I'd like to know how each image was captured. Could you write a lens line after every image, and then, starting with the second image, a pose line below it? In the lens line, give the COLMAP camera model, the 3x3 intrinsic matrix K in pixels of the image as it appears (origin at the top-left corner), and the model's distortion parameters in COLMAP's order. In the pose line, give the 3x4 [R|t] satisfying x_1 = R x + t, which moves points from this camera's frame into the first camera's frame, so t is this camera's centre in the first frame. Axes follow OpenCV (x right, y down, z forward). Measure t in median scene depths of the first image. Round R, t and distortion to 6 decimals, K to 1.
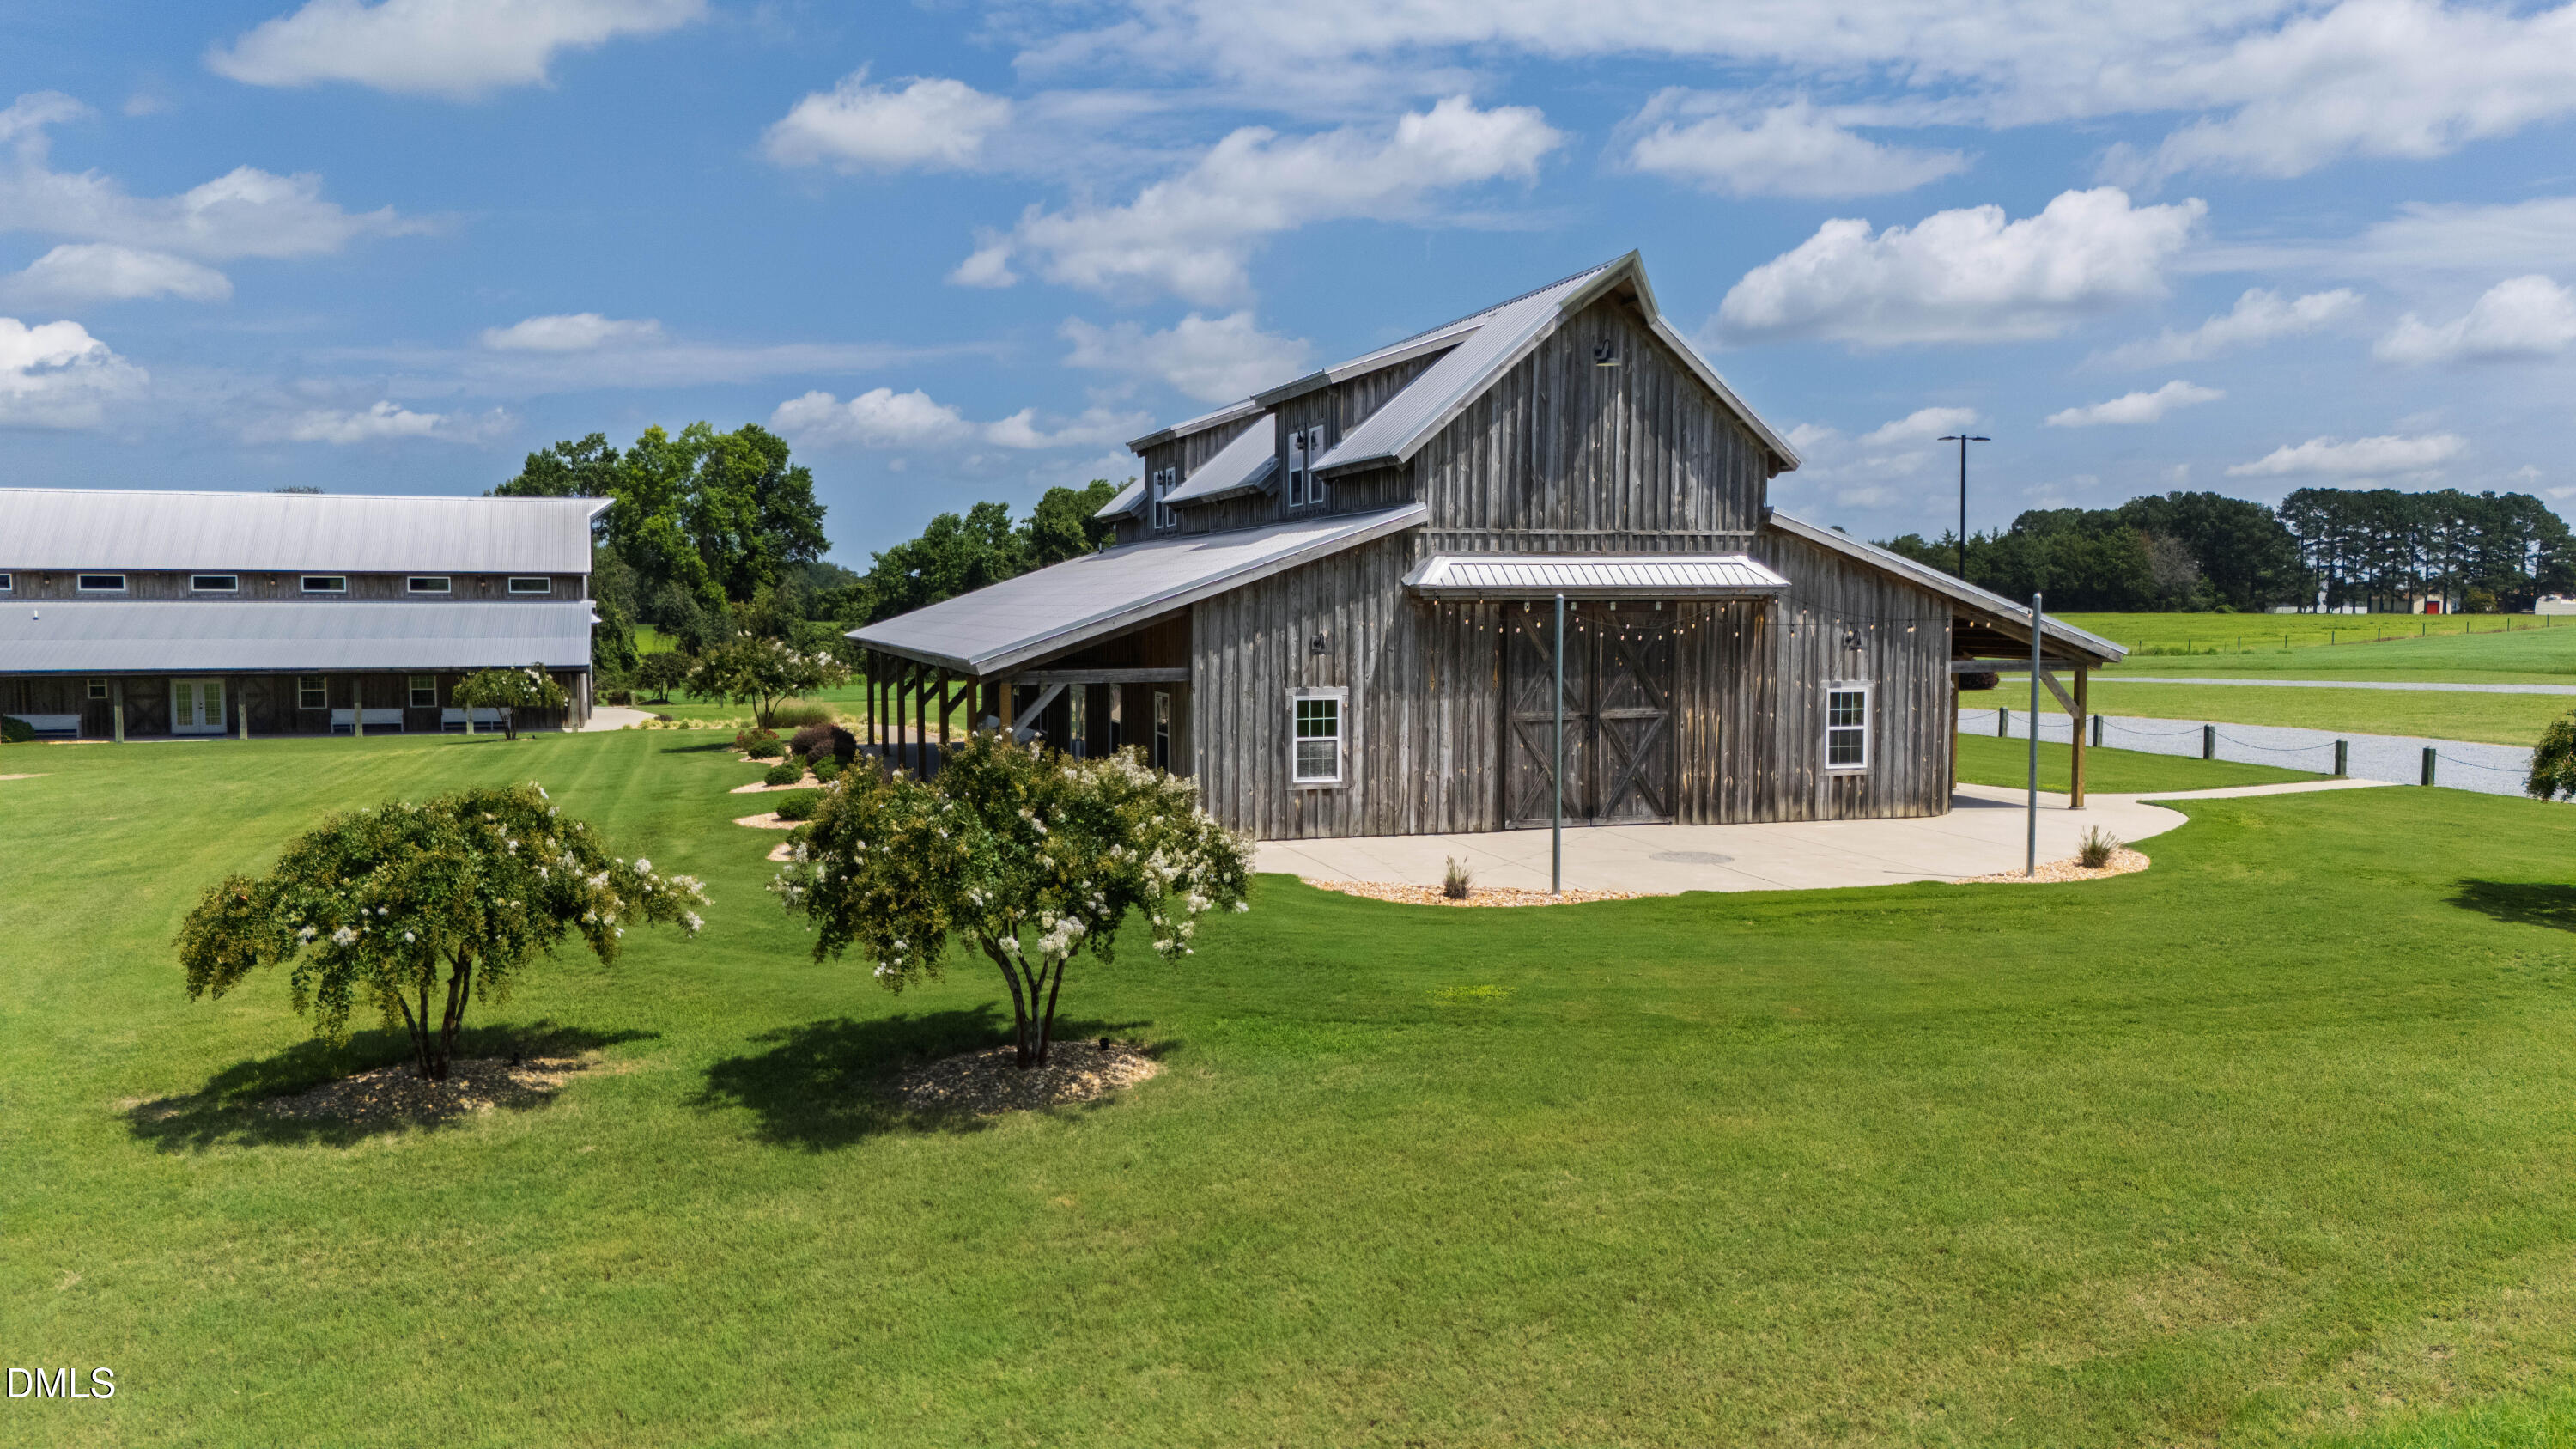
lens RADIAL K [[1950.8, 0, 1288.0], [0, 1950.8, 724.5], [0, 0, 1]] dist [0.039499, -0.004104]
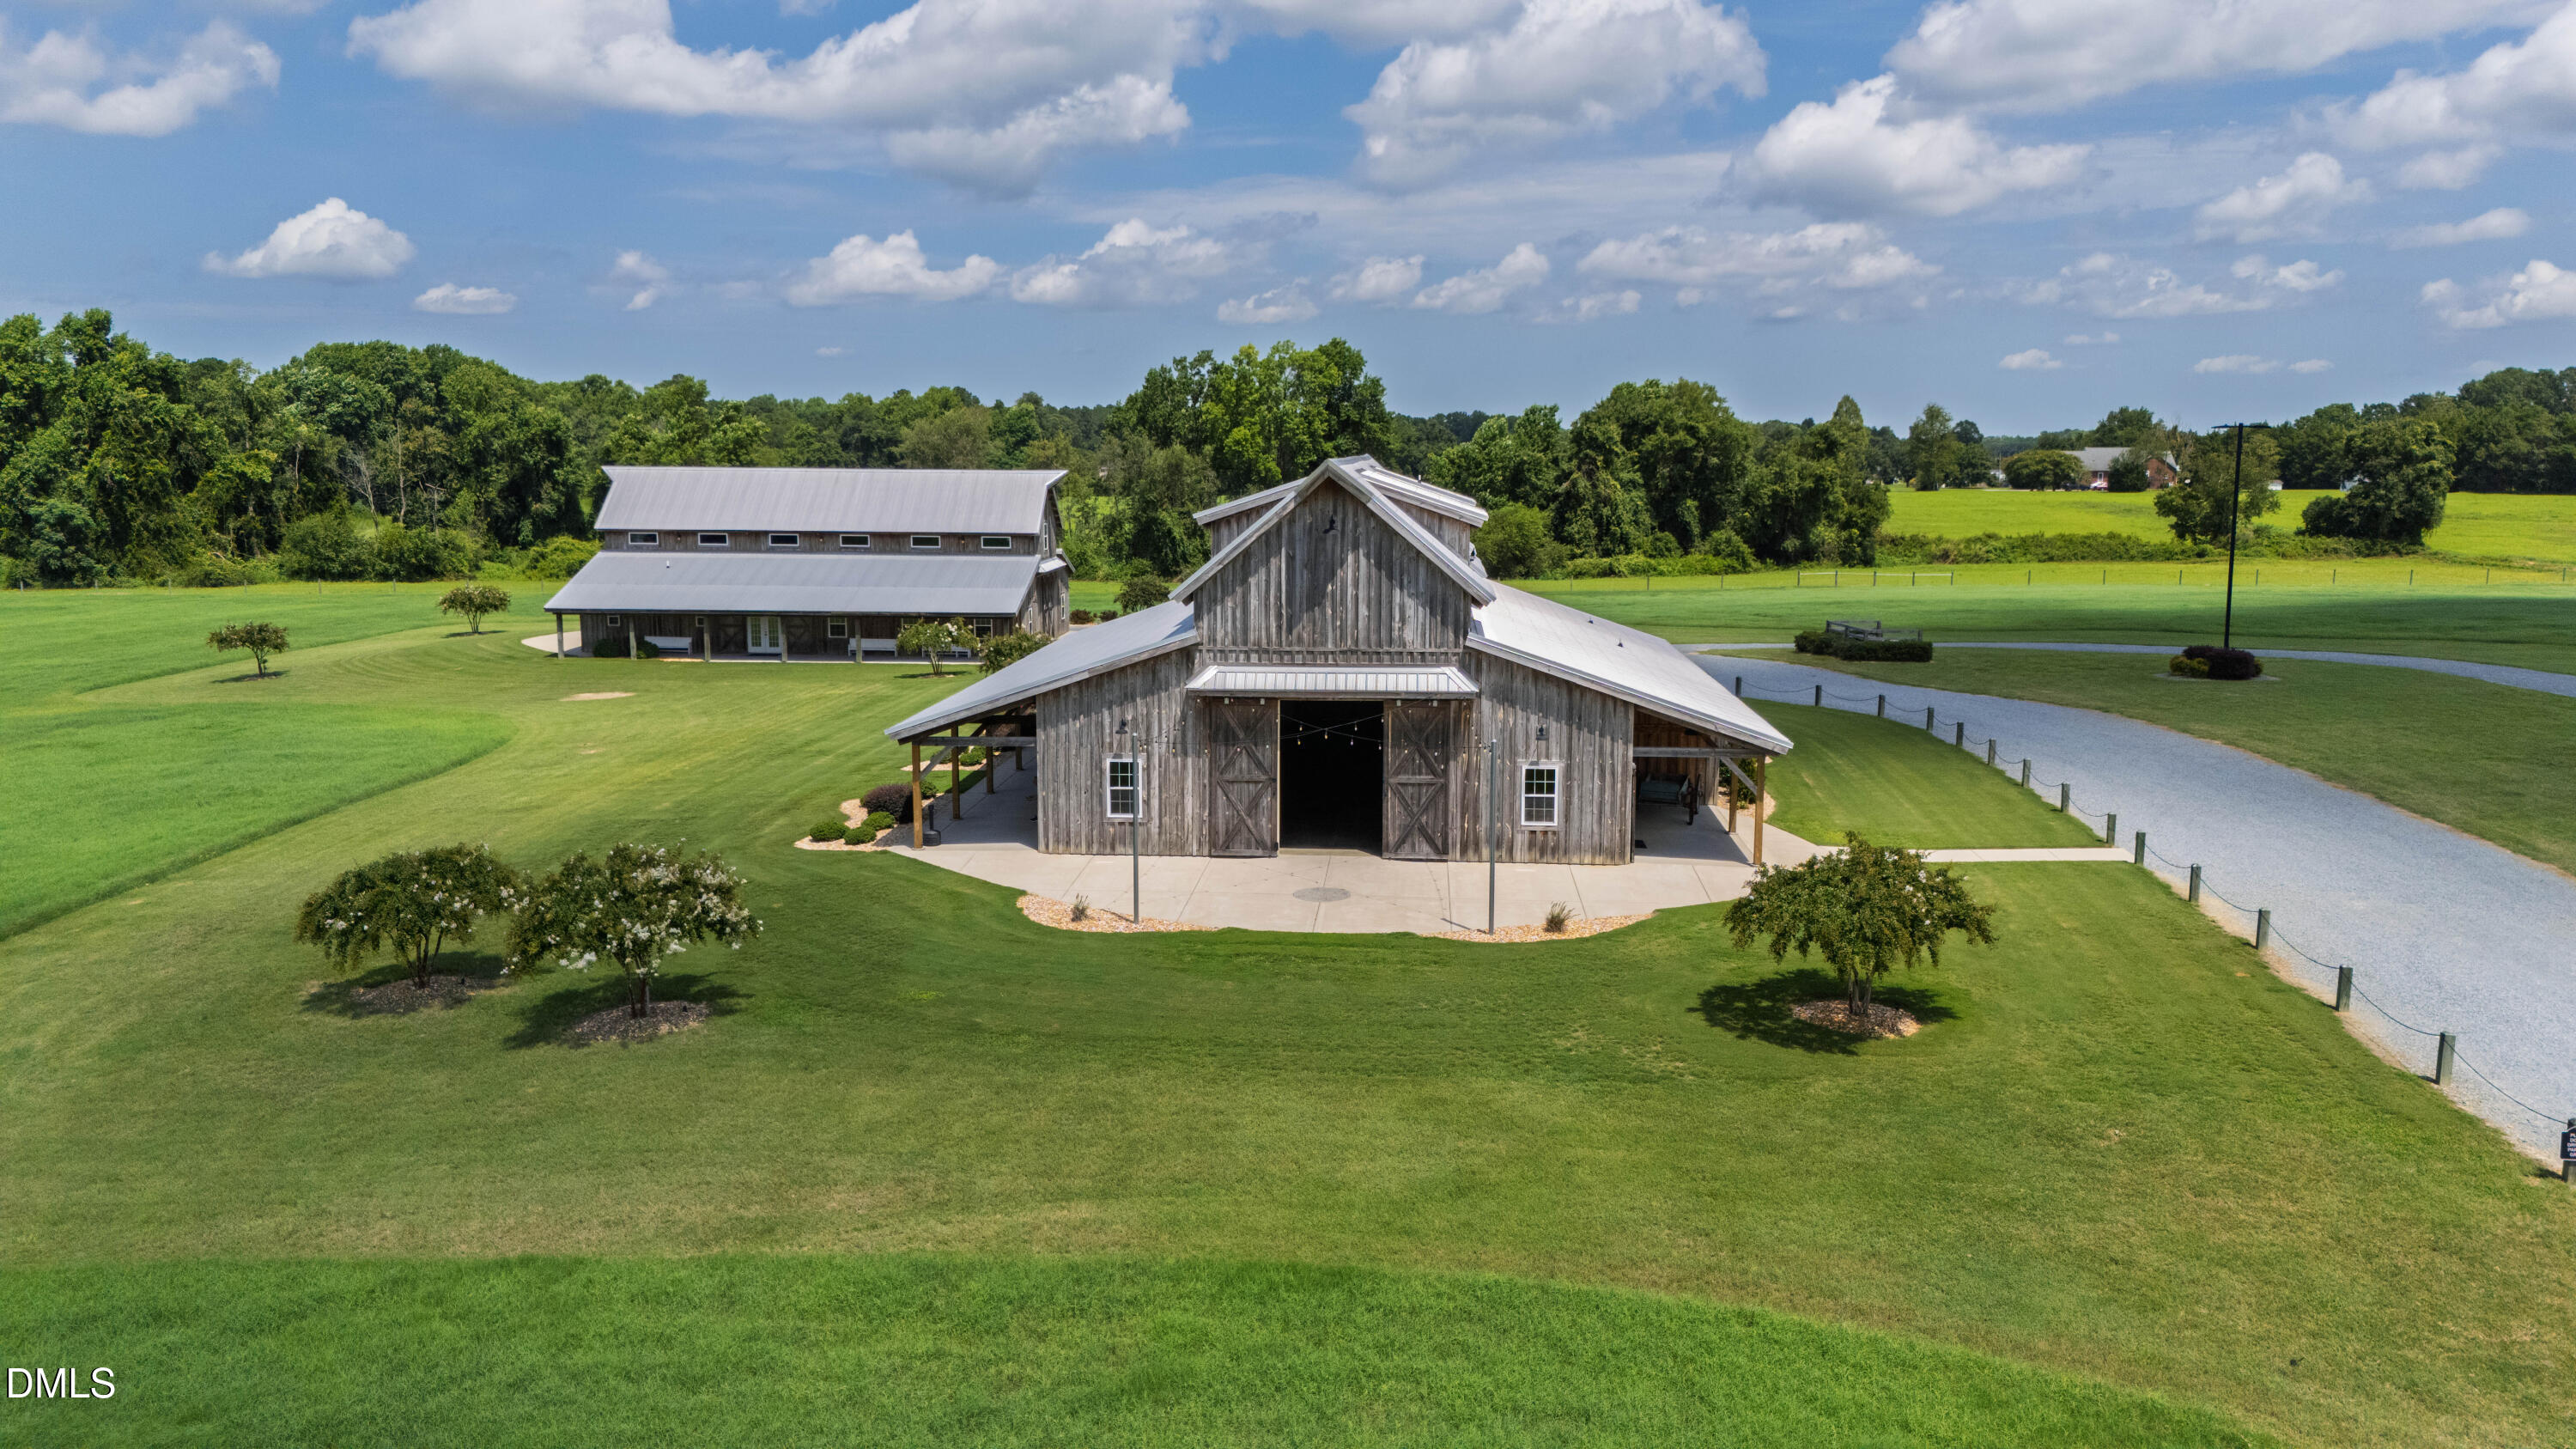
lens RADIAL K [[1950.8, 0, 1288.0], [0, 1950.8, 724.5], [0, 0, 1]] dist [0.039499, -0.004104]
pose [[0.930811, 0.056124, -0.361166, 0.607903], [-0.026778, 0.995956, 0.085754, -0.156819], [0.364518, -0.070150, 0.928550, -0.293008]]
